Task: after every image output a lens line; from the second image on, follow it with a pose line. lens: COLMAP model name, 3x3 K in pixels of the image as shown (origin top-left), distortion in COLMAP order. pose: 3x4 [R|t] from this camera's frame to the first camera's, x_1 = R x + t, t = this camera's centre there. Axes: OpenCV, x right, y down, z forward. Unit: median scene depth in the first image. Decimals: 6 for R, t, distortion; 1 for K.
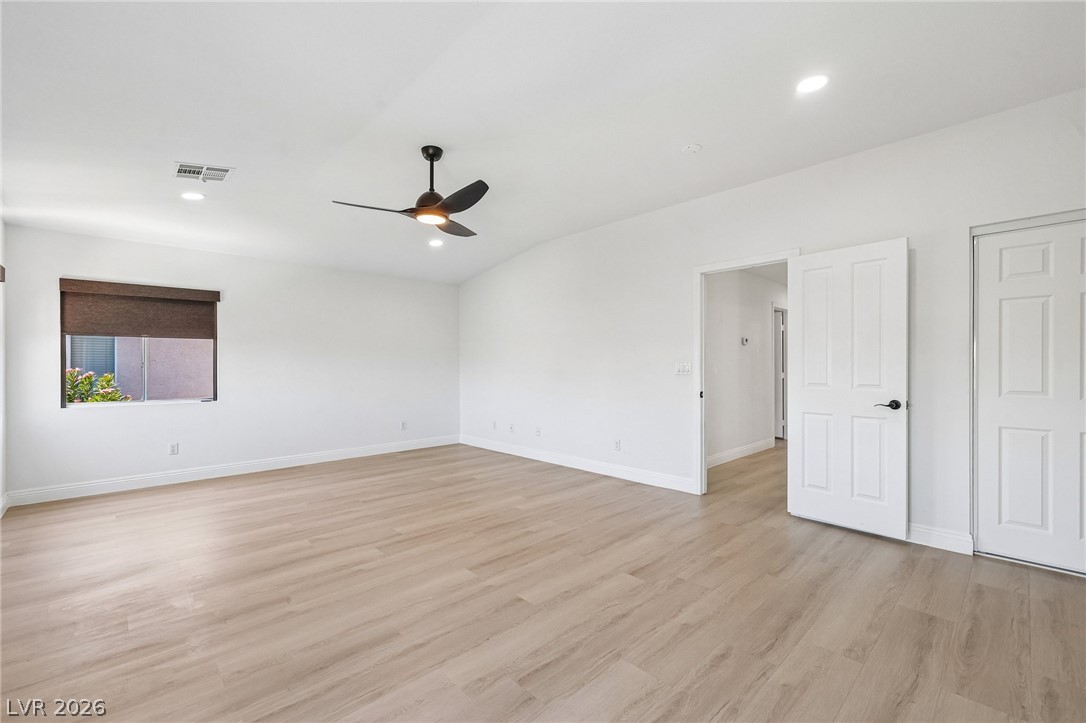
lens RADIAL K [[462.8, 0, 542.2], [0, 462.8, 365.4], [0, 0, 1]] dist [-0.002982, 0.001085]
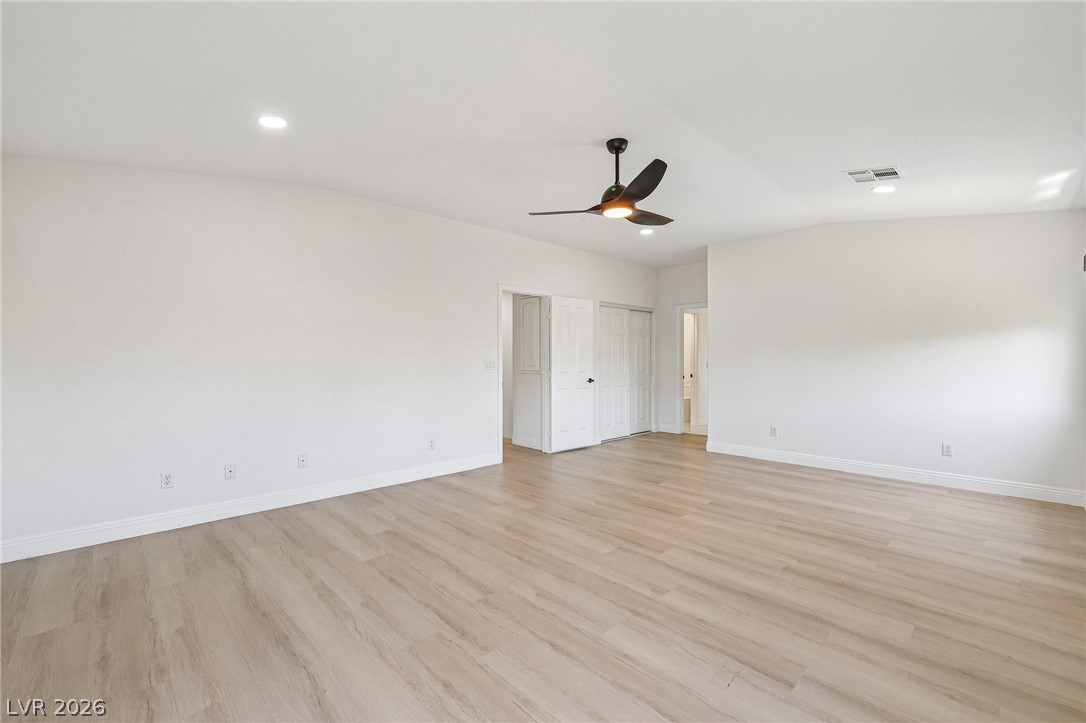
lens RADIAL K [[462.8, 0, 541.7], [0, 462.8, 358.3], [0, 0, 1]] dist [-0.002982, 0.001085]
pose [[-0.011440, 0.008154, 0.999901, -1.243197], [0.005333, 0.999953, -0.008094, 0.002888], [-0.999920, 0.005240, -0.011483, 1.194314]]
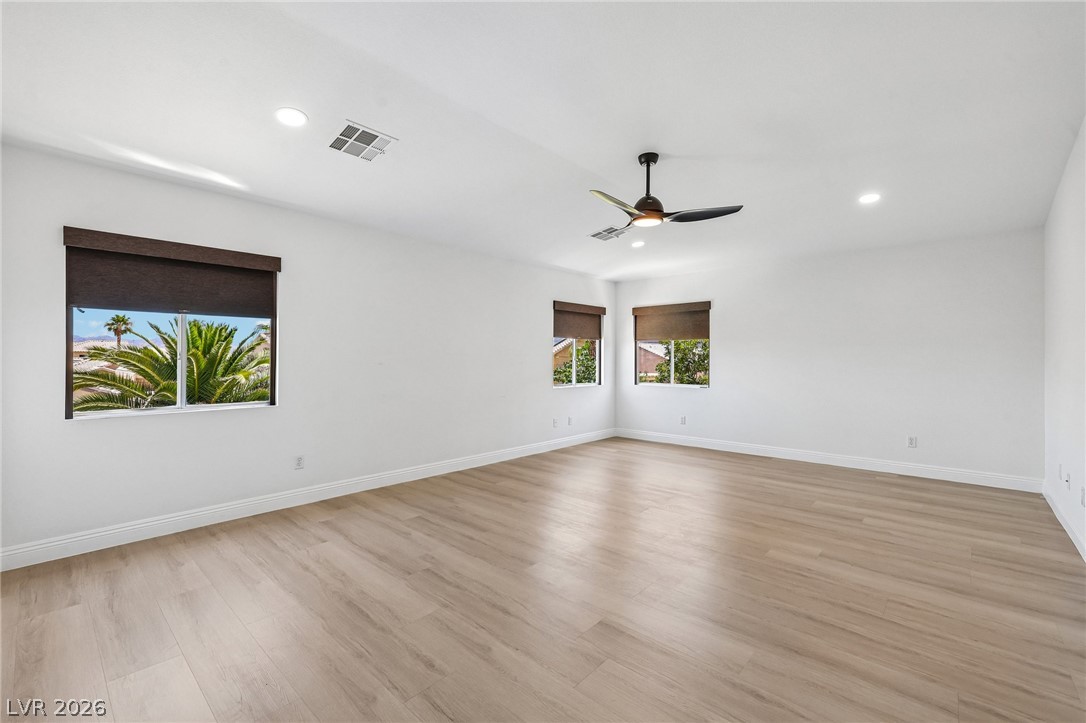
lens RADIAL K [[462.8, 0, 533.8], [0, 462.8, 361.2], [0, 0, 1]] dist [-0.002982, 0.001085]
pose [[0.058873, 0.008085, -0.998233, 0.810529], [-0.006343, 0.999950, 0.007725, -0.004489], [0.998245, 0.005877, 0.058921, 0.691325]]
